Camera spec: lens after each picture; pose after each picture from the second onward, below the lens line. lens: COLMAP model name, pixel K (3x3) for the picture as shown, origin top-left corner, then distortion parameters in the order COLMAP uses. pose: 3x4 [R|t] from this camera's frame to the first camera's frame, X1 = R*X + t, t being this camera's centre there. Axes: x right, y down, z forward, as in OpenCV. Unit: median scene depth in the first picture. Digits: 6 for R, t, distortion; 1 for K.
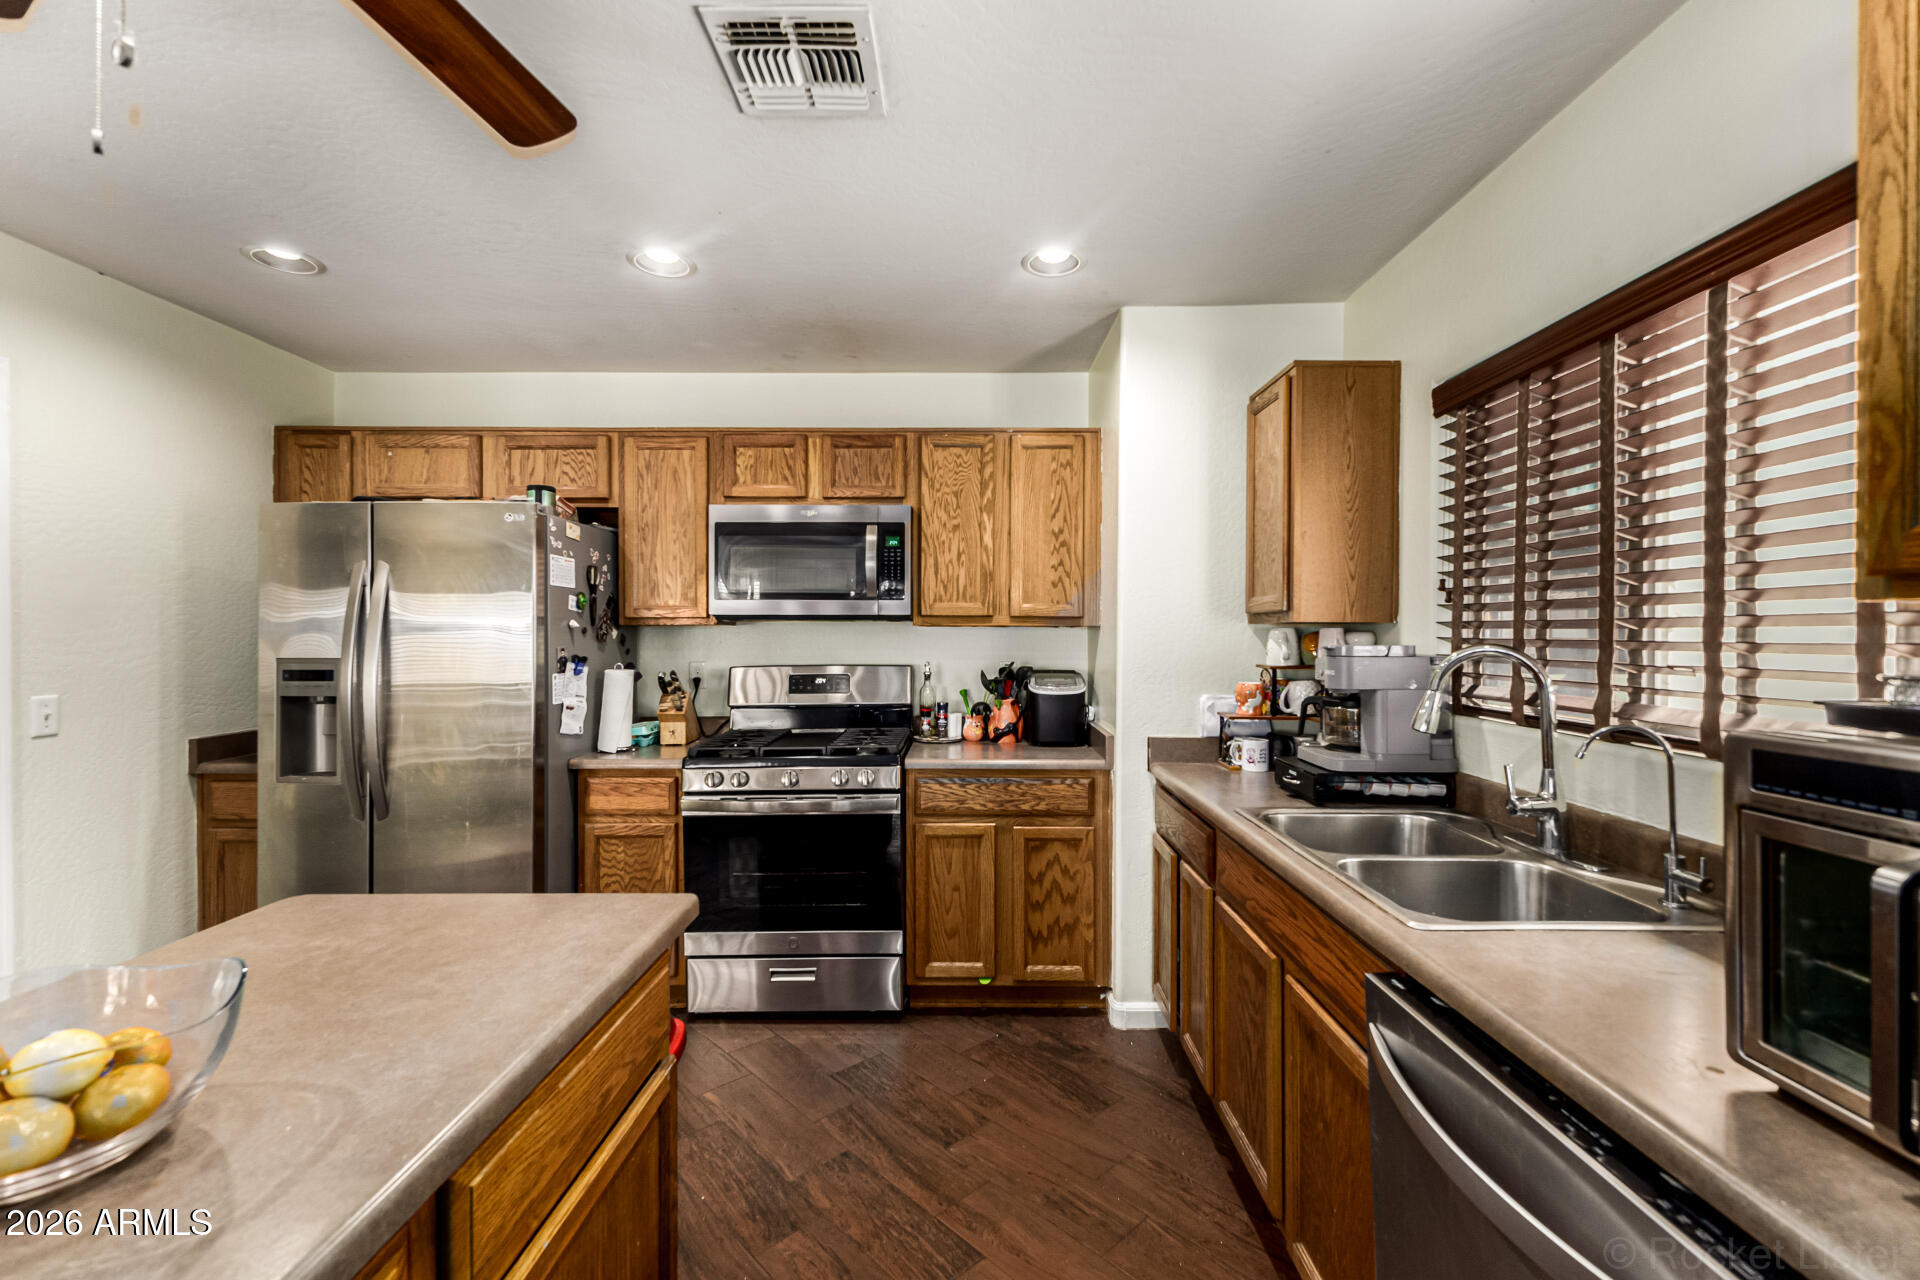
lens RADIAL K [[835.3, 0, 961.5], [0, 835.3, 635.5], [0, 0, 1]] dist [0.016457, -0.003978]
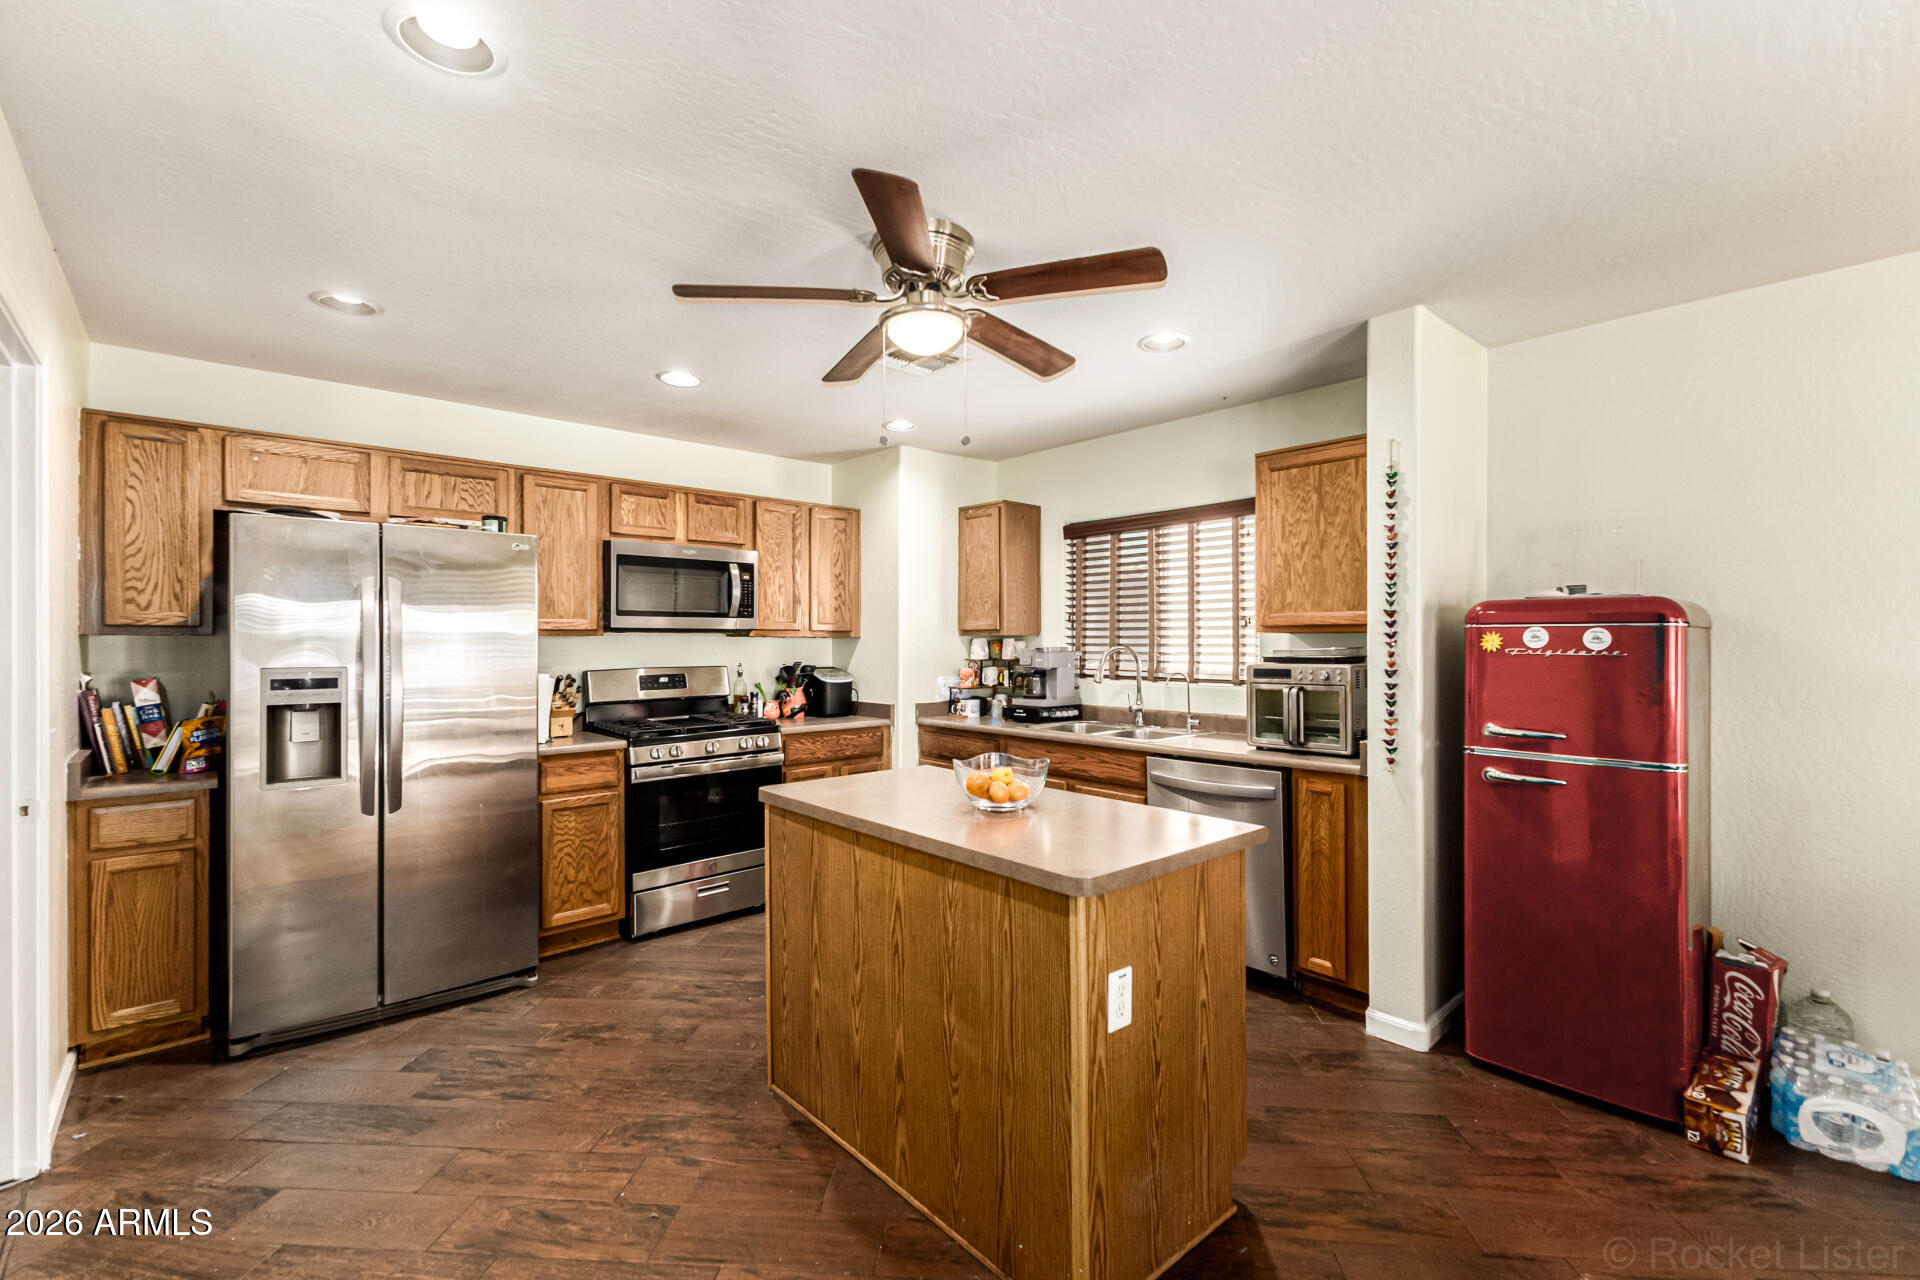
lens RADIAL K [[835.3, 0, 955.1], [0, 835.3, 644.0], [0, 0, 1]] dist [0.016457, -0.003978]
pose [[0.740200, -0.004183, 0.672374, -0.749700], [0.004984, 0.999987, 0.000734, 0.001091], [-0.672368, 0.002808, 0.740212, -0.265249]]
